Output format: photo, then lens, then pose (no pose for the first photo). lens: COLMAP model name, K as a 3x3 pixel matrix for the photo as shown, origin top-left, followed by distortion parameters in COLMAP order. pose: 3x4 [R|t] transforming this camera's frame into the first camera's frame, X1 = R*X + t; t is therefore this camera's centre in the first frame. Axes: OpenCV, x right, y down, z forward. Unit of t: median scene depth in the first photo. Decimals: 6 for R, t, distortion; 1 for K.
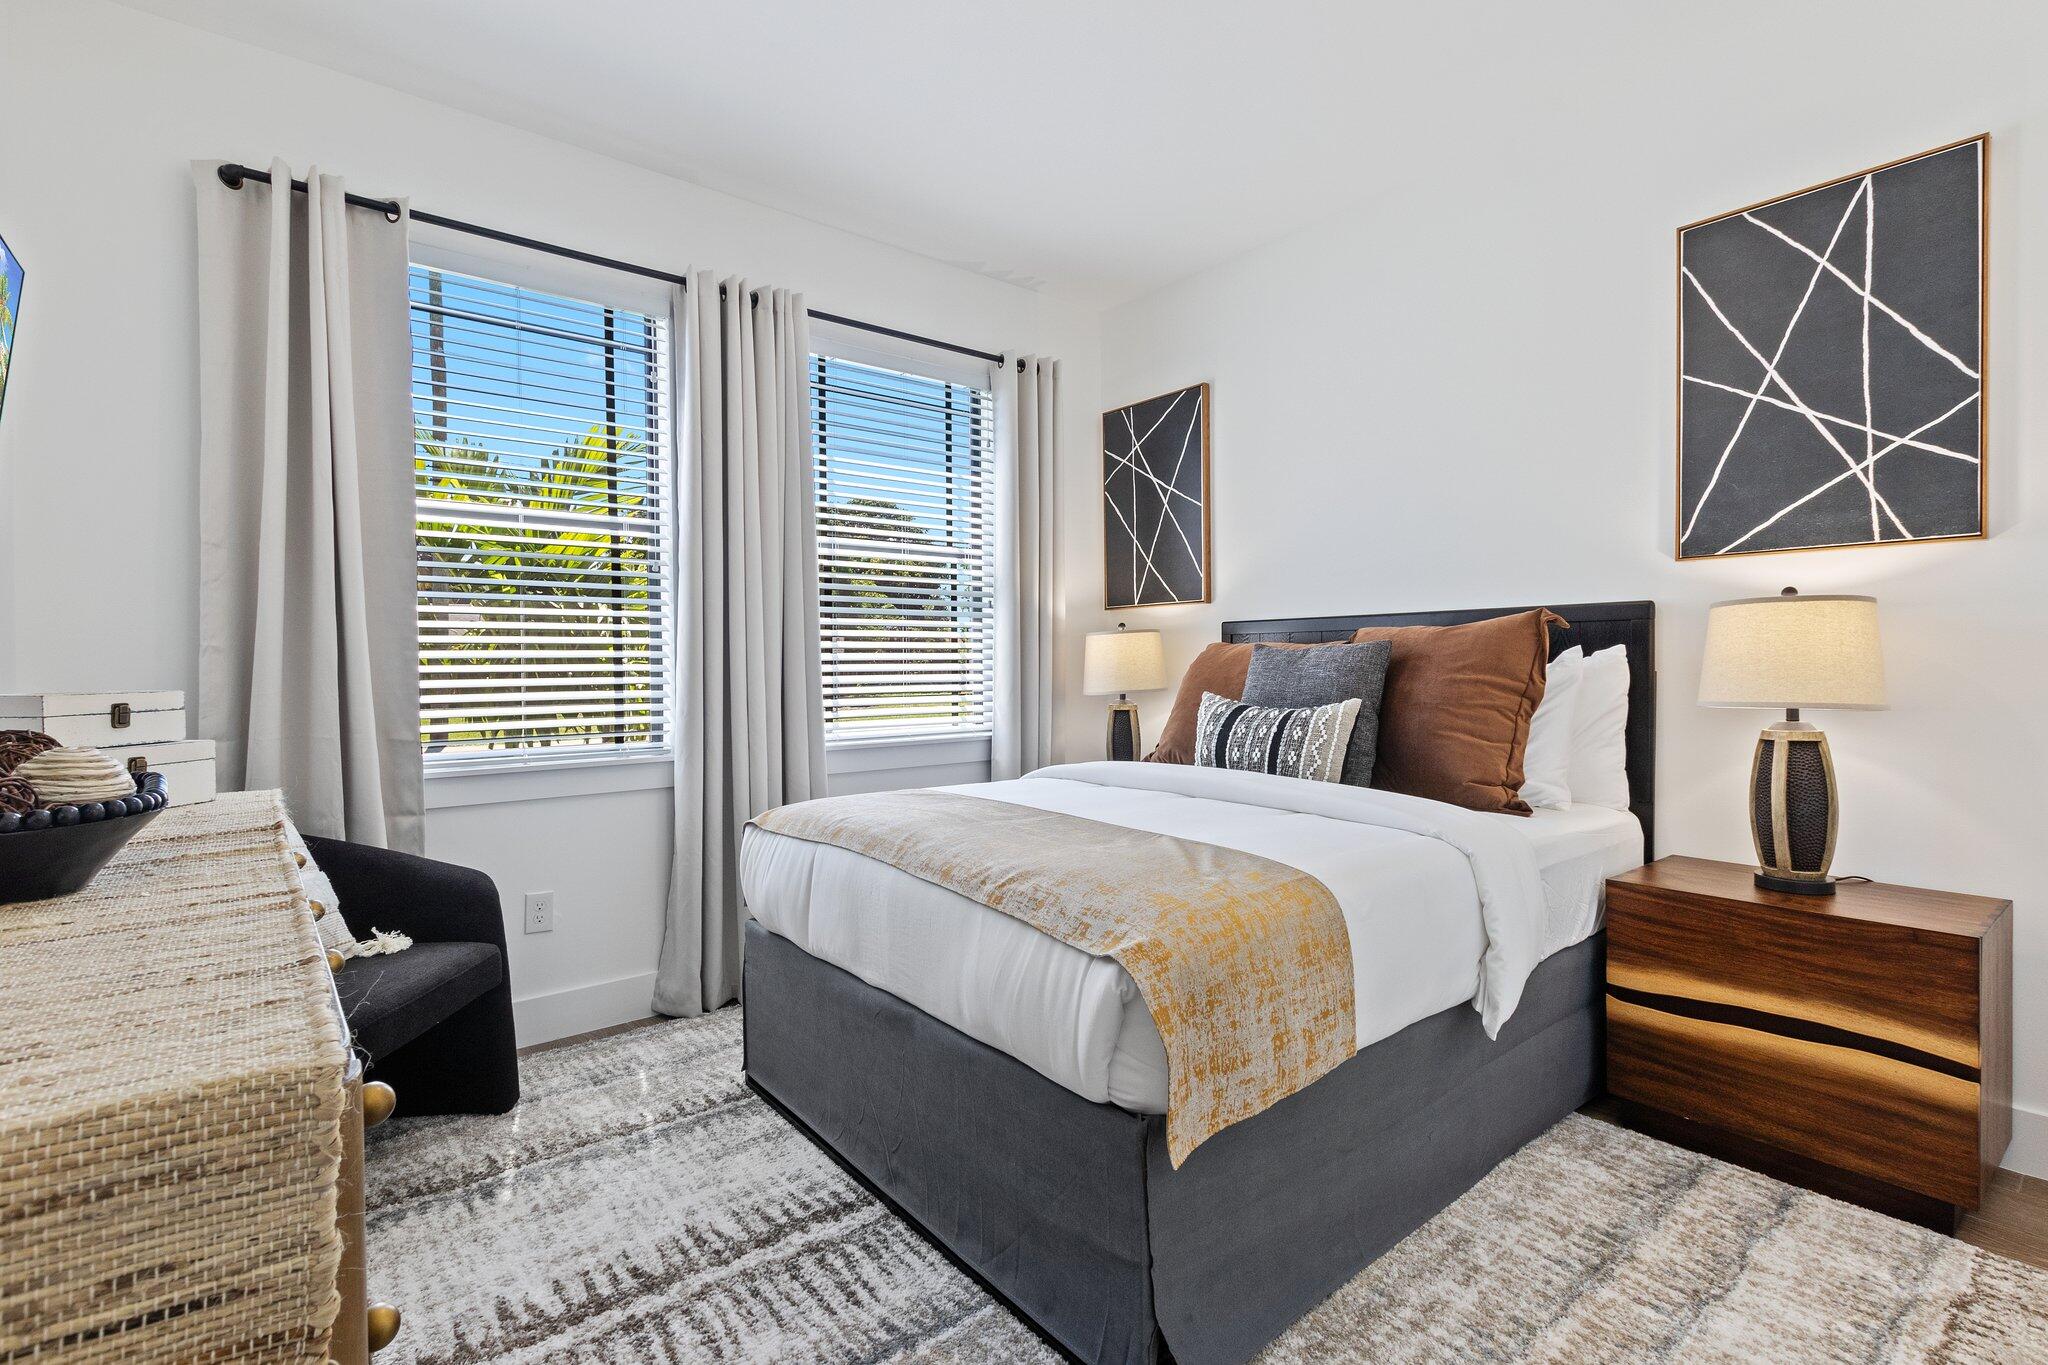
lens RADIAL K [[942.9, 0, 1031.7], [0, 942.9, 684.1], [0, 0, 1]] dist [0.000877, -0.001268]
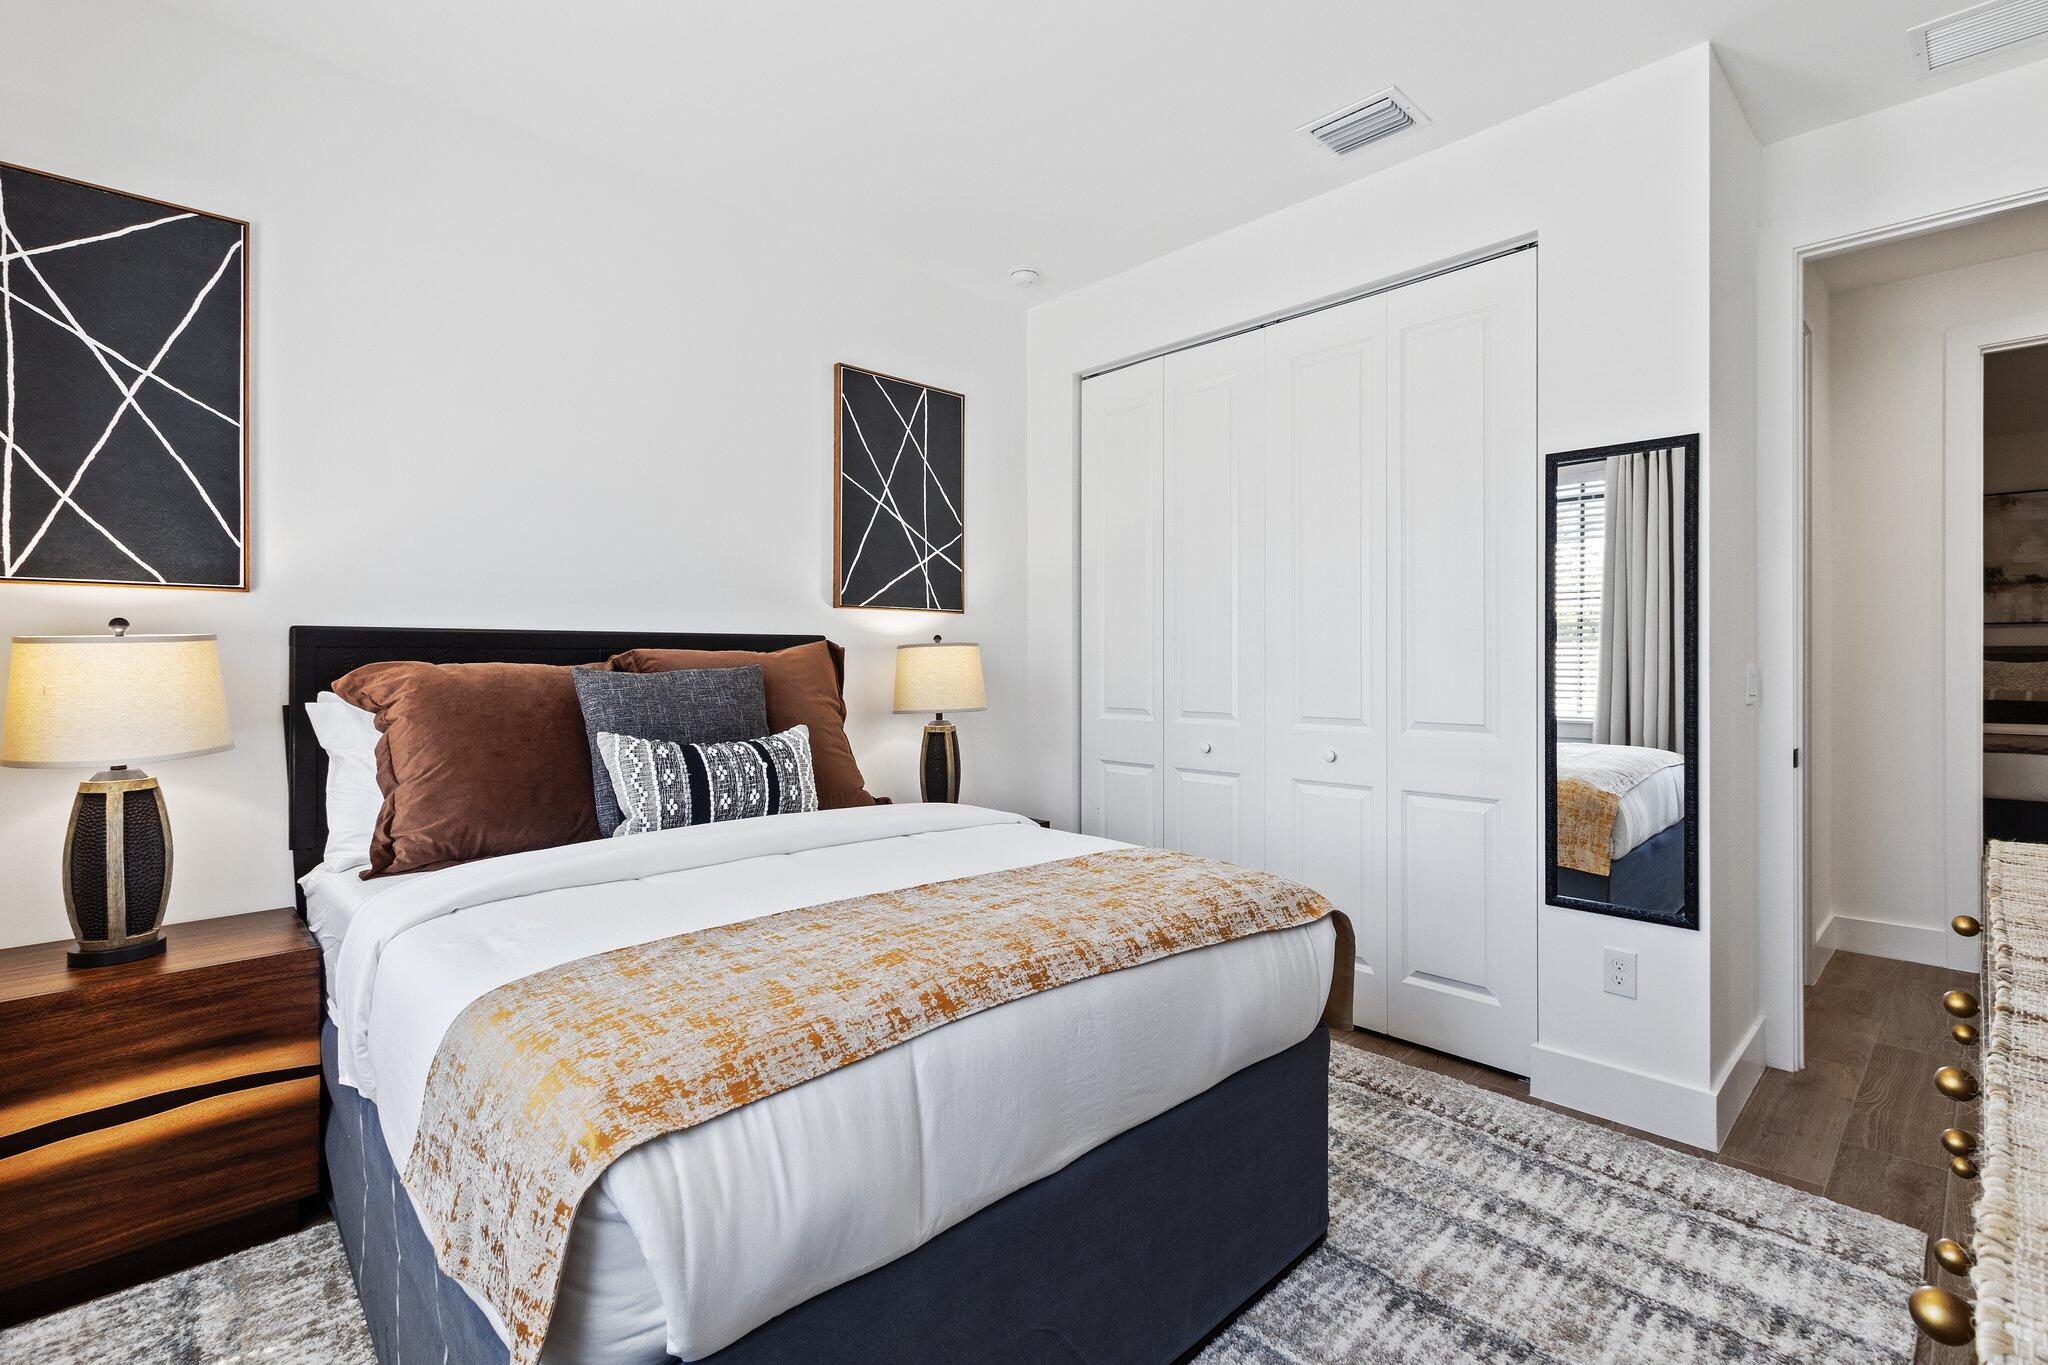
lens RADIAL K [[920.1, 0, 1016.4], [0, 920.1, 638.5], [0, 0, 1]] dist [0.001212, -0.000110]
pose [[-0.072487, 0.053926, 0.995910, -0.616844], [0.046380, 0.997639, -0.050643, -0.012181], [-0.996290, 0.042519, -0.074817, 0.856289]]
